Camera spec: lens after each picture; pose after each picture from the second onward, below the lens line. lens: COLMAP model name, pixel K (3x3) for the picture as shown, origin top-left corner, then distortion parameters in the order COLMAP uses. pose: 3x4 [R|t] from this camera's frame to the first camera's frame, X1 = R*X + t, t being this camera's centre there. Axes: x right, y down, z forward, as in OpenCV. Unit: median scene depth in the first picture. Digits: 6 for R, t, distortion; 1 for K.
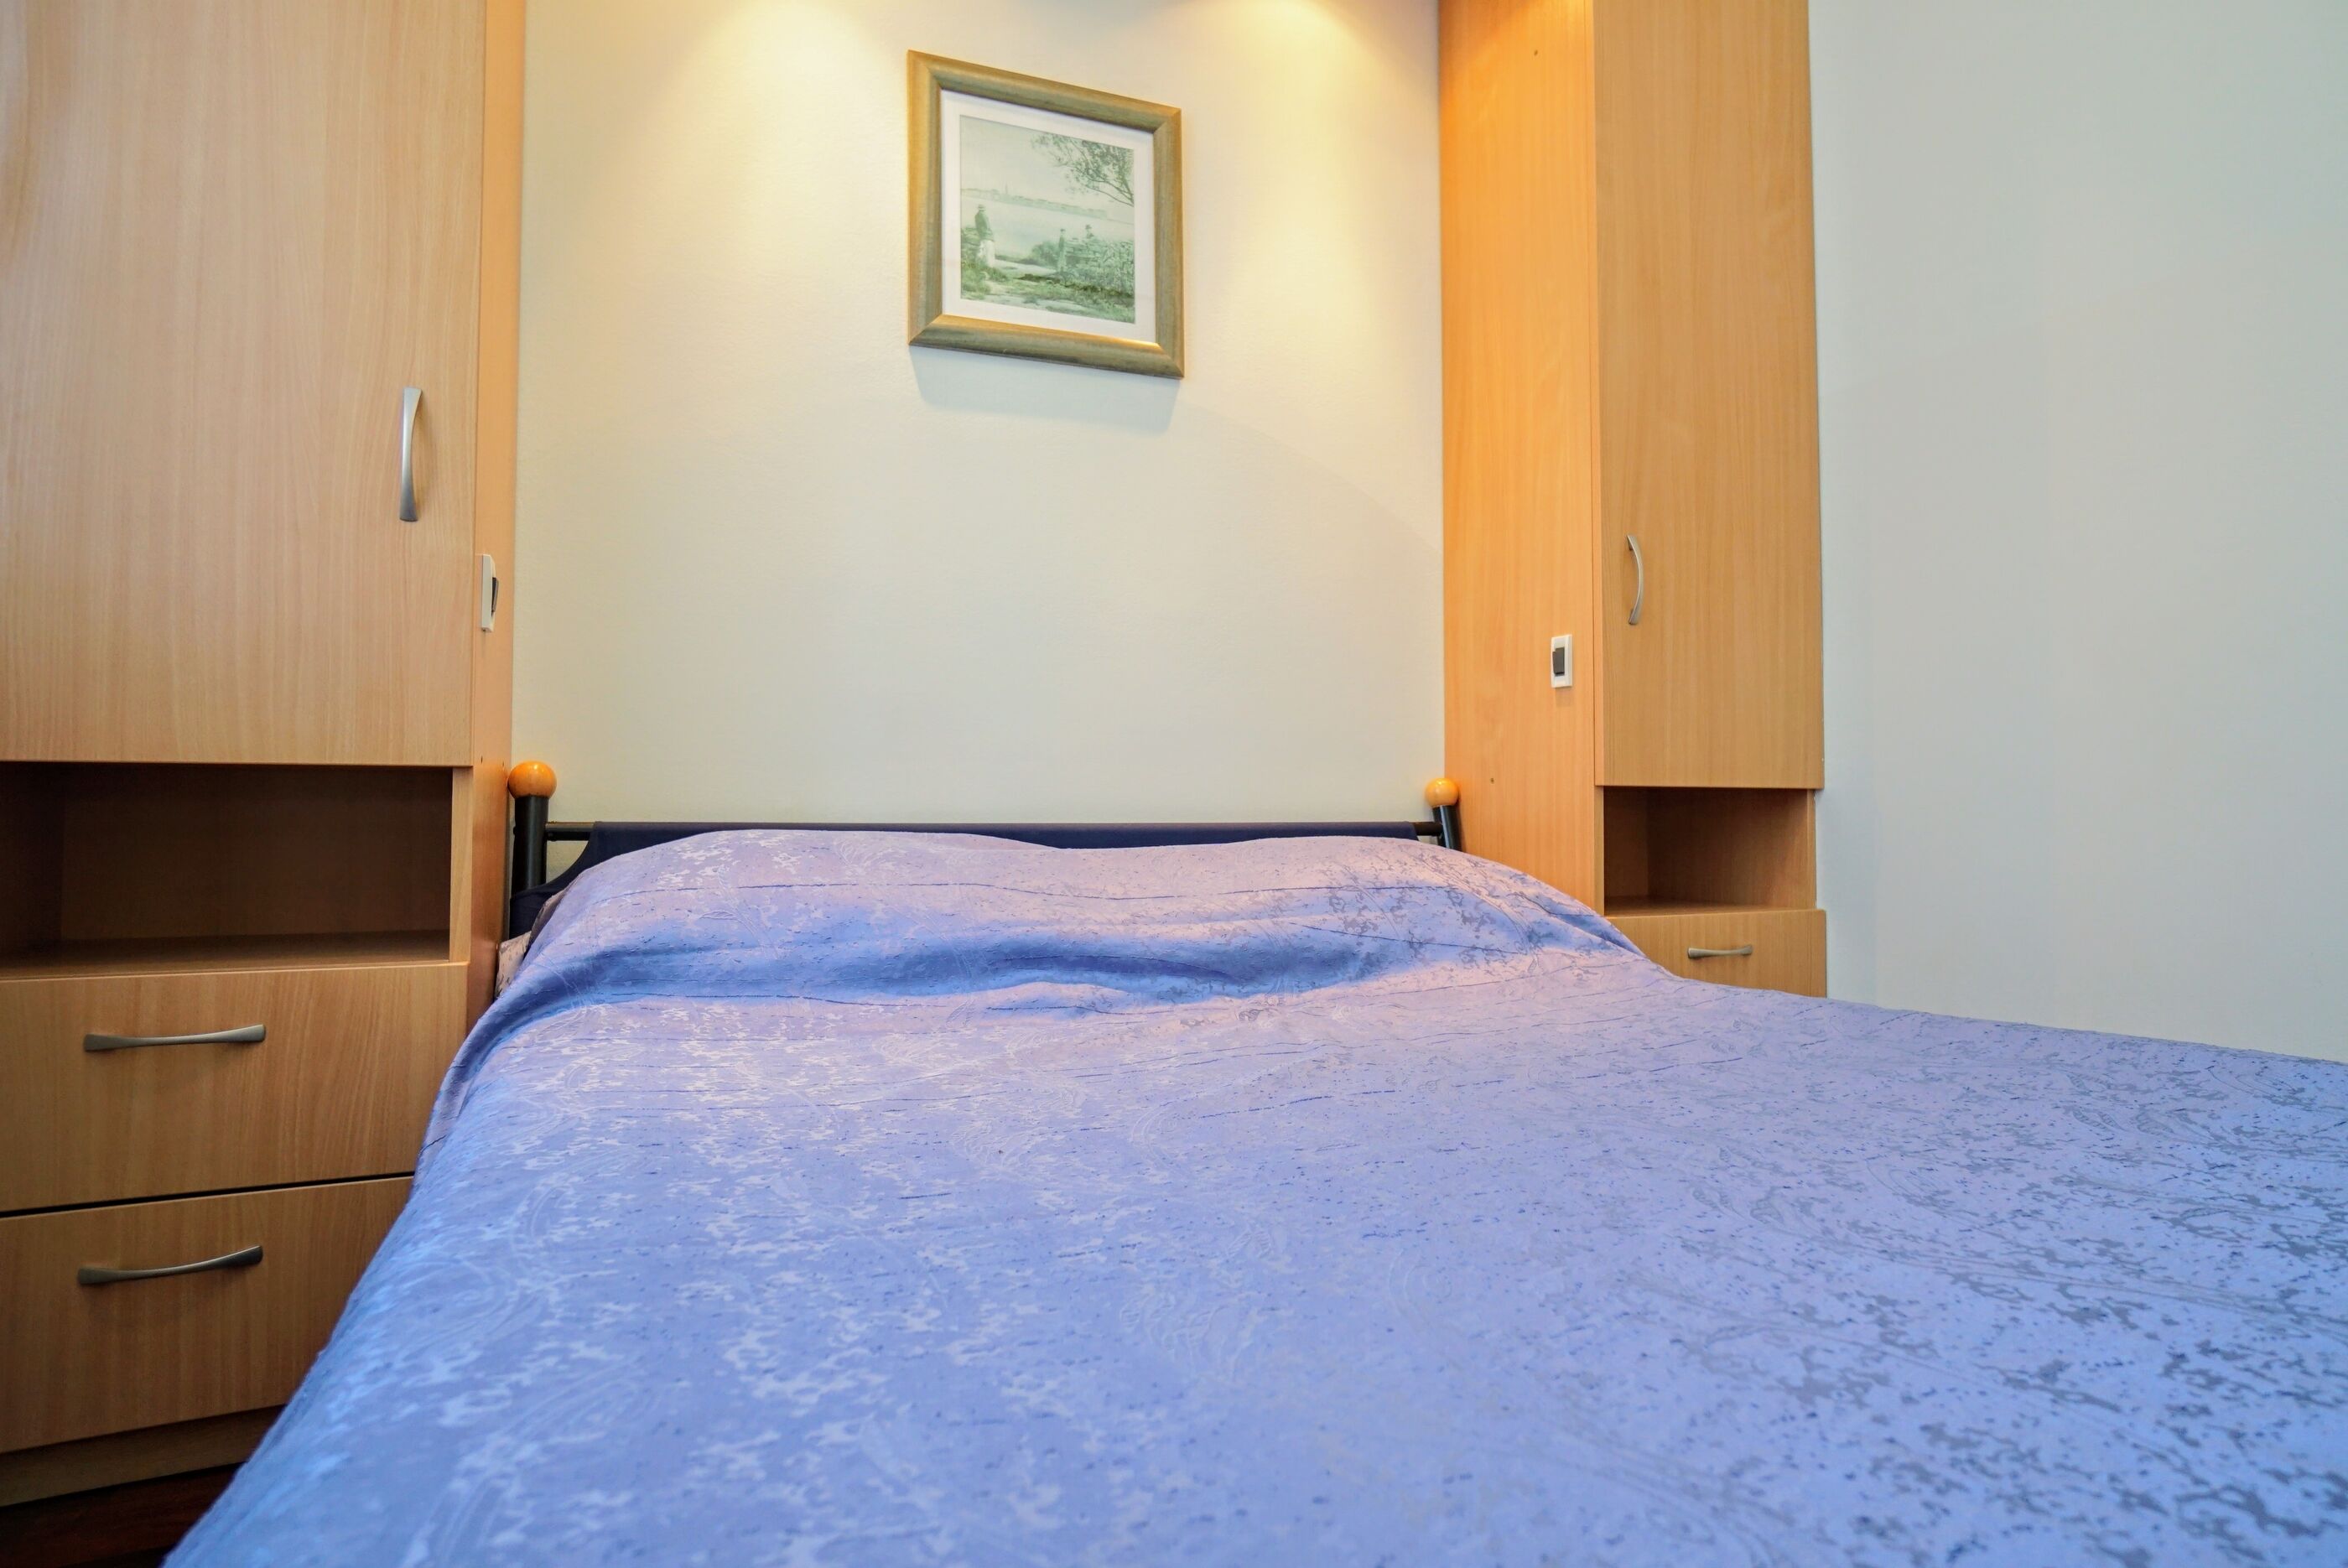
lens RADIAL K [[1231.2, 0, 1183.4], [0, 1231.2, 763.1], [0, 0, 1]] dist [-0.040756, 0.023587]
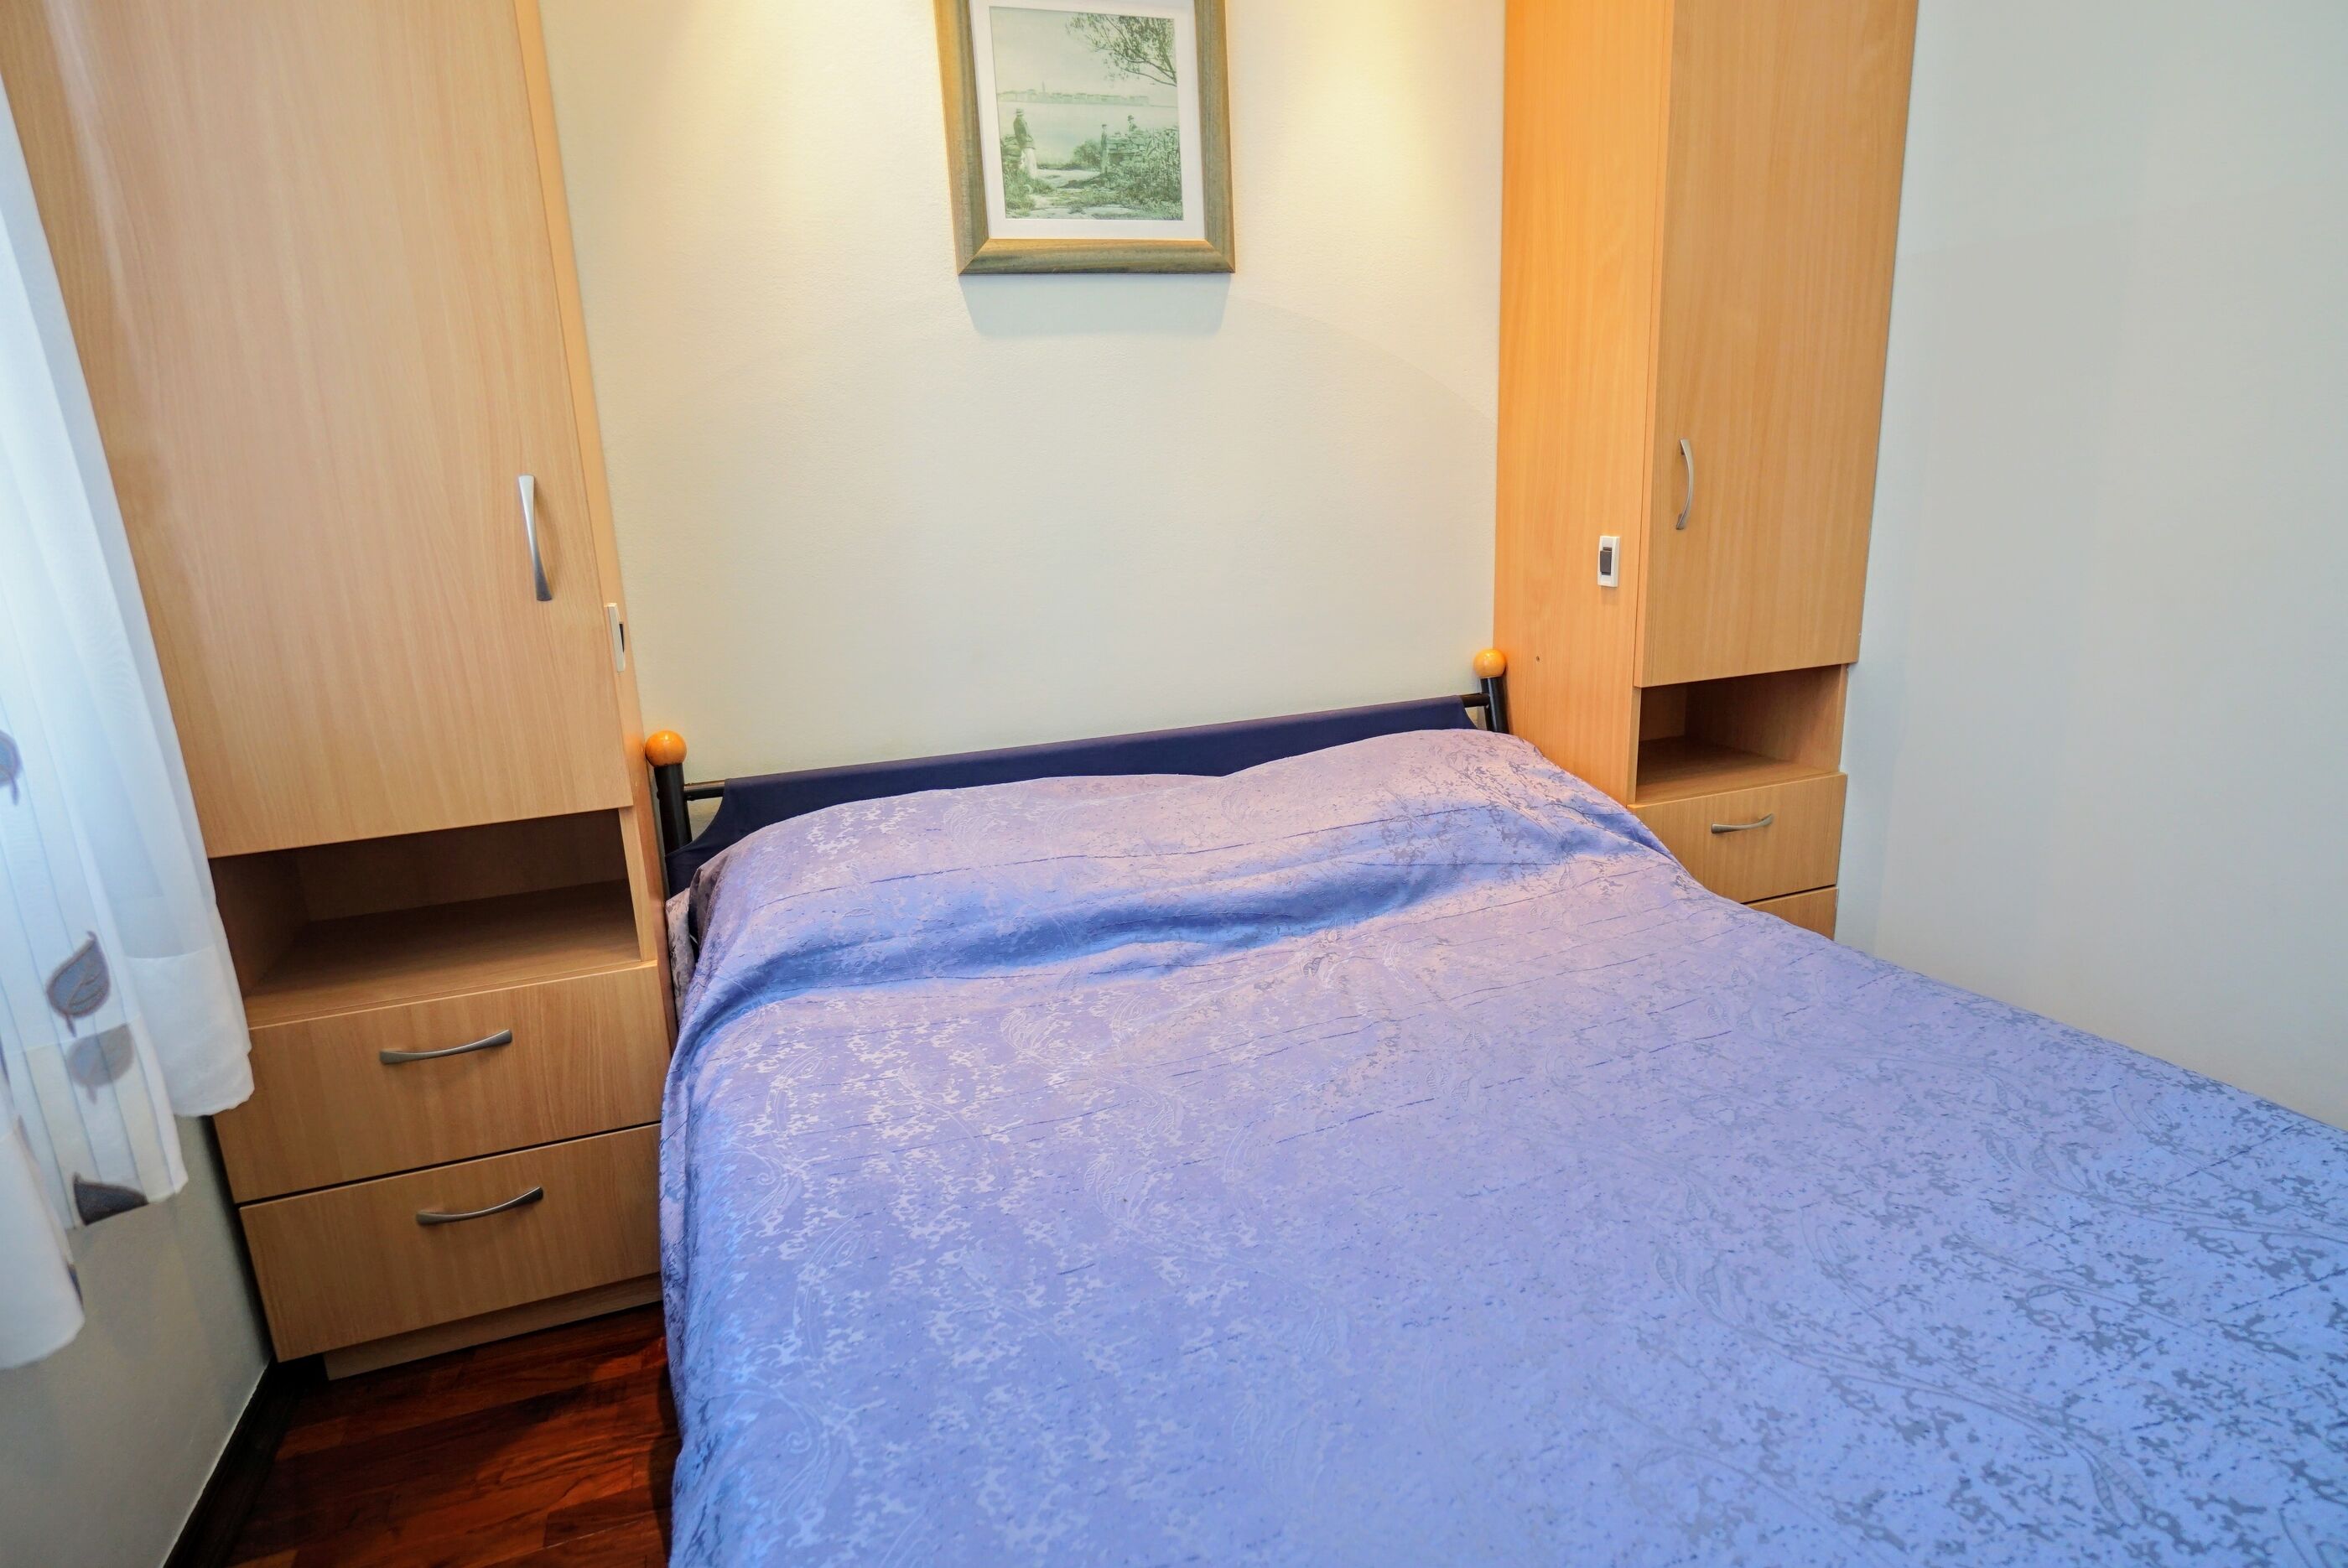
lens RADIAL K [[1231.2, 0, 1183.4], [0, 1231.2, 766.7], [0, 0, 1]] dist [-0.040756, 0.023587]
pose [[0.998493, -0.028120, -0.047124, -0.006152], [0.039943, 0.961261, 0.272731, -0.218817], [0.037629, -0.274202, 0.960936, -0.055514]]
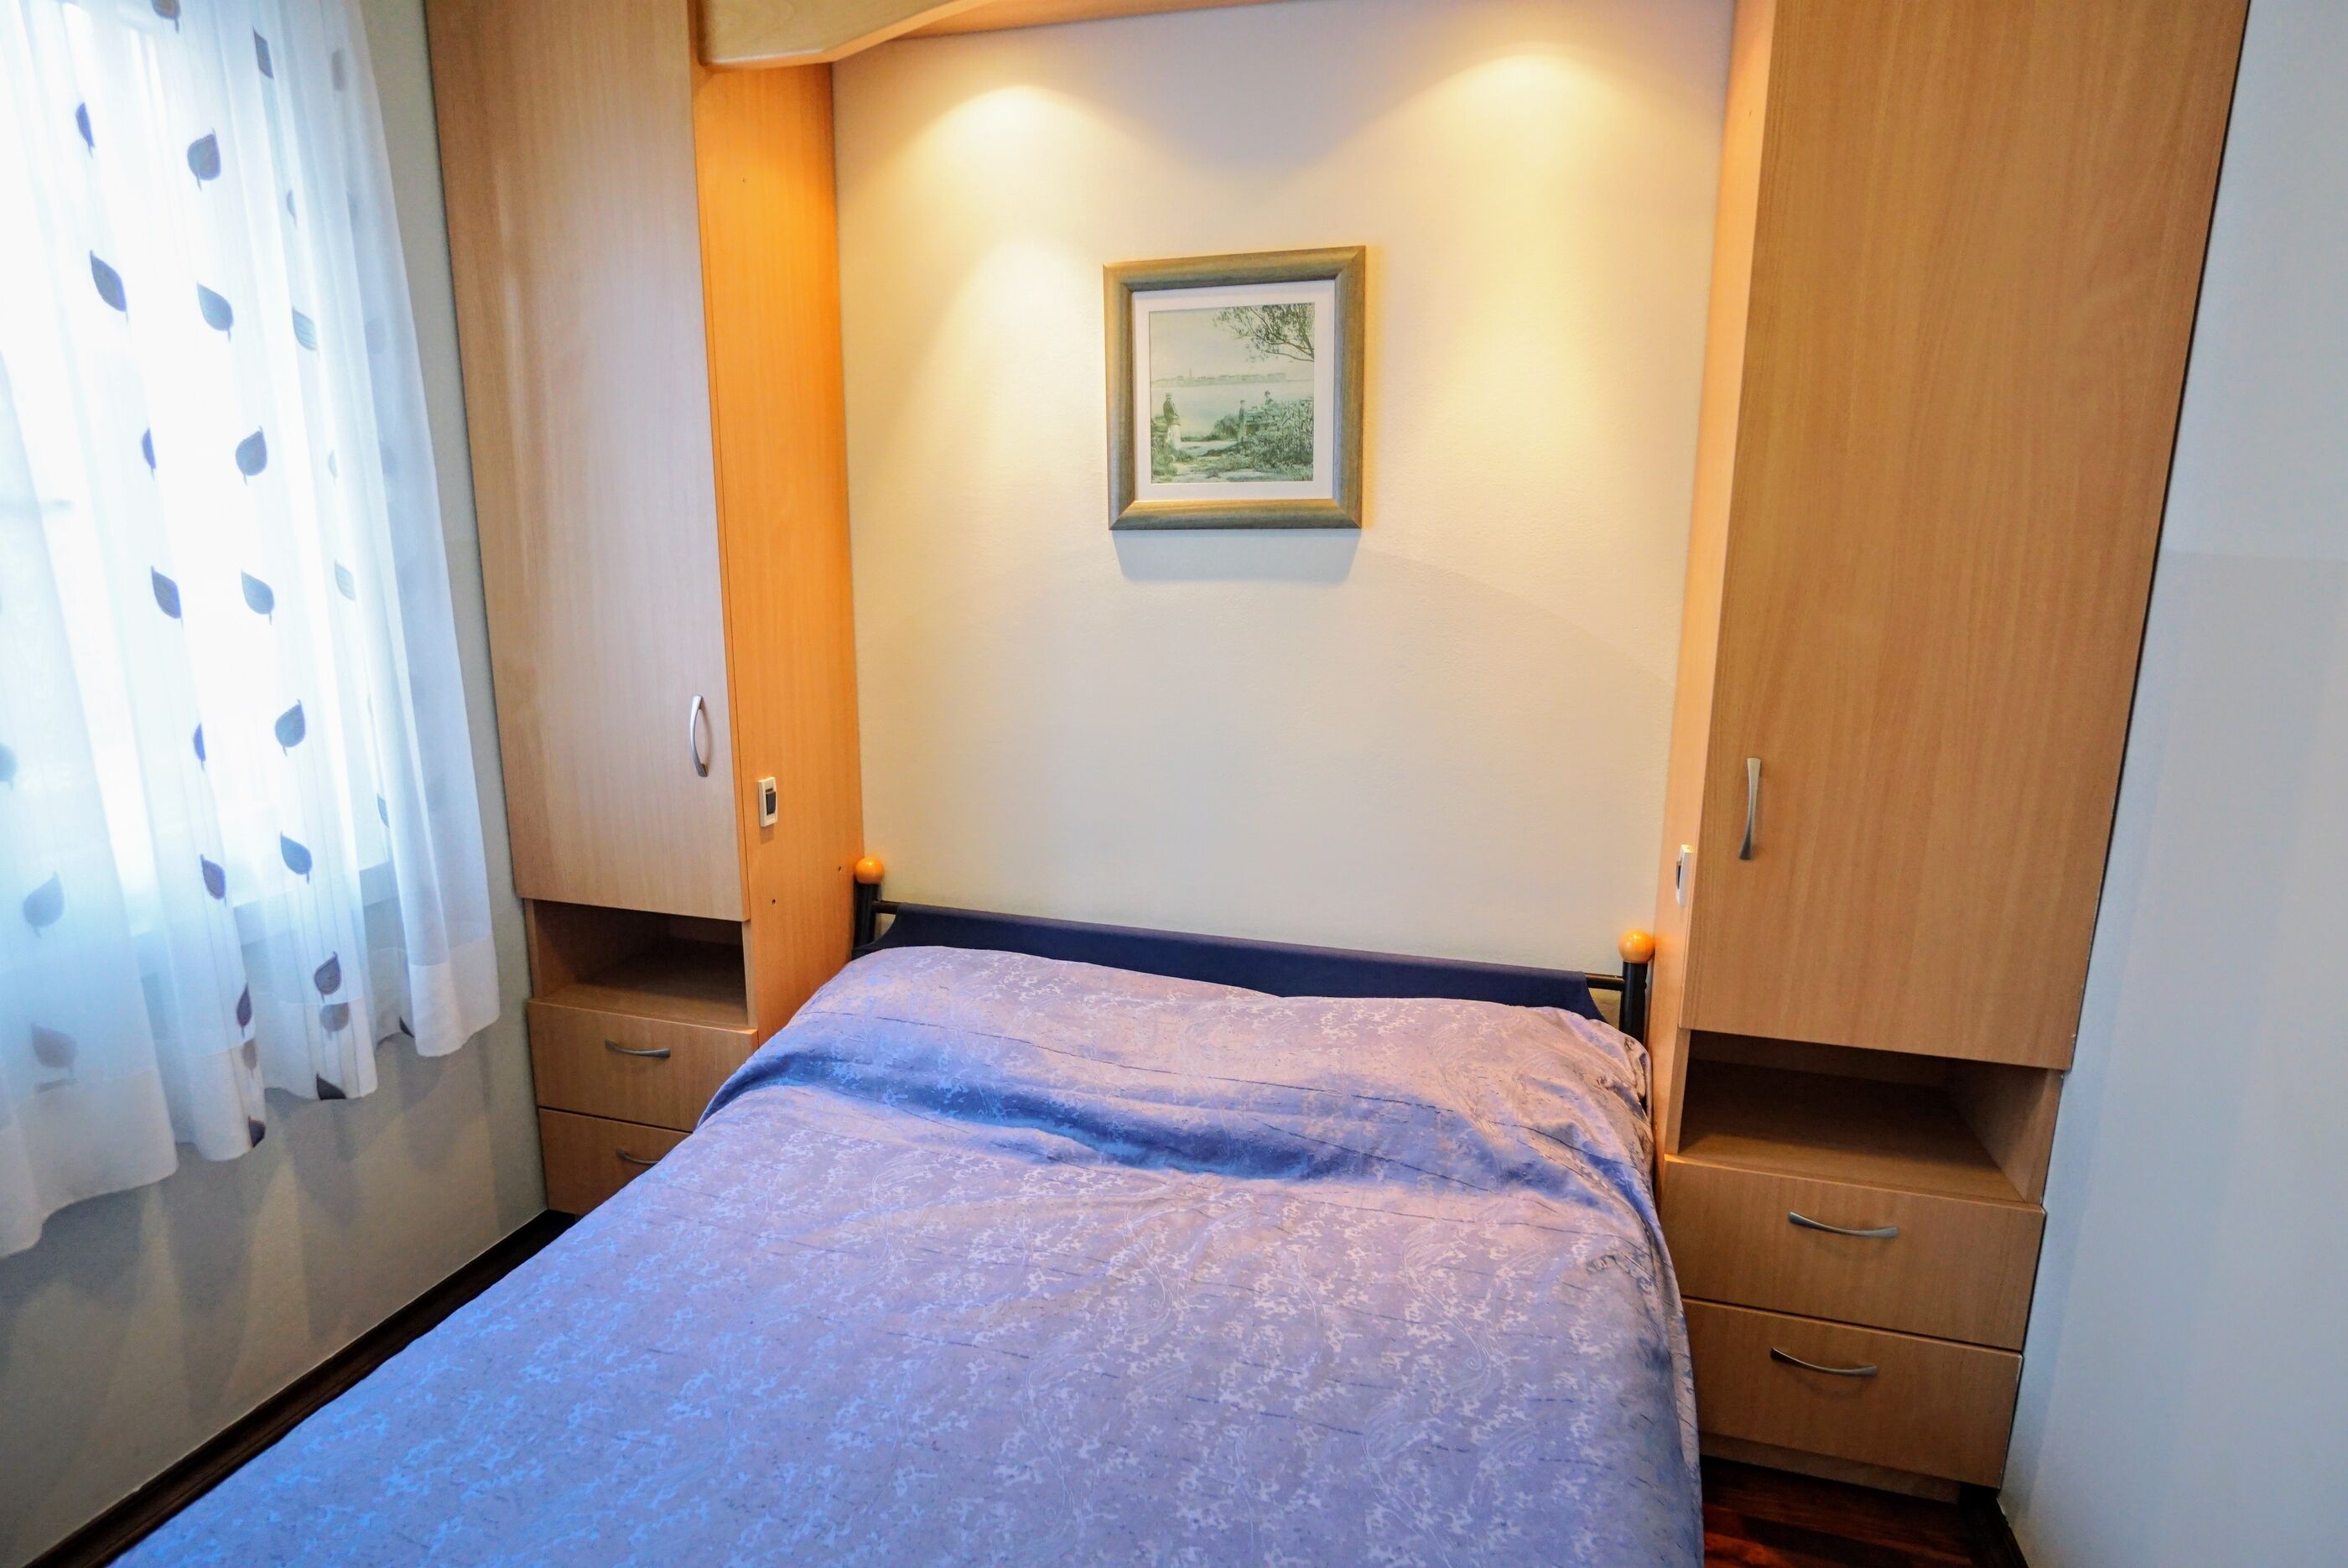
lens RADIAL K [[1231.2, 0, 1187.0], [0, 1231.2, 774.7], [0, 0, 1]] dist [-0.040756, 0.023587]
pose [[0.775755, 0.131355, -0.617211, 0.587374], [0.011912, 0.974873, 0.222443, -0.370079], [0.630921, -0.179914, 0.754698, 0.106847]]
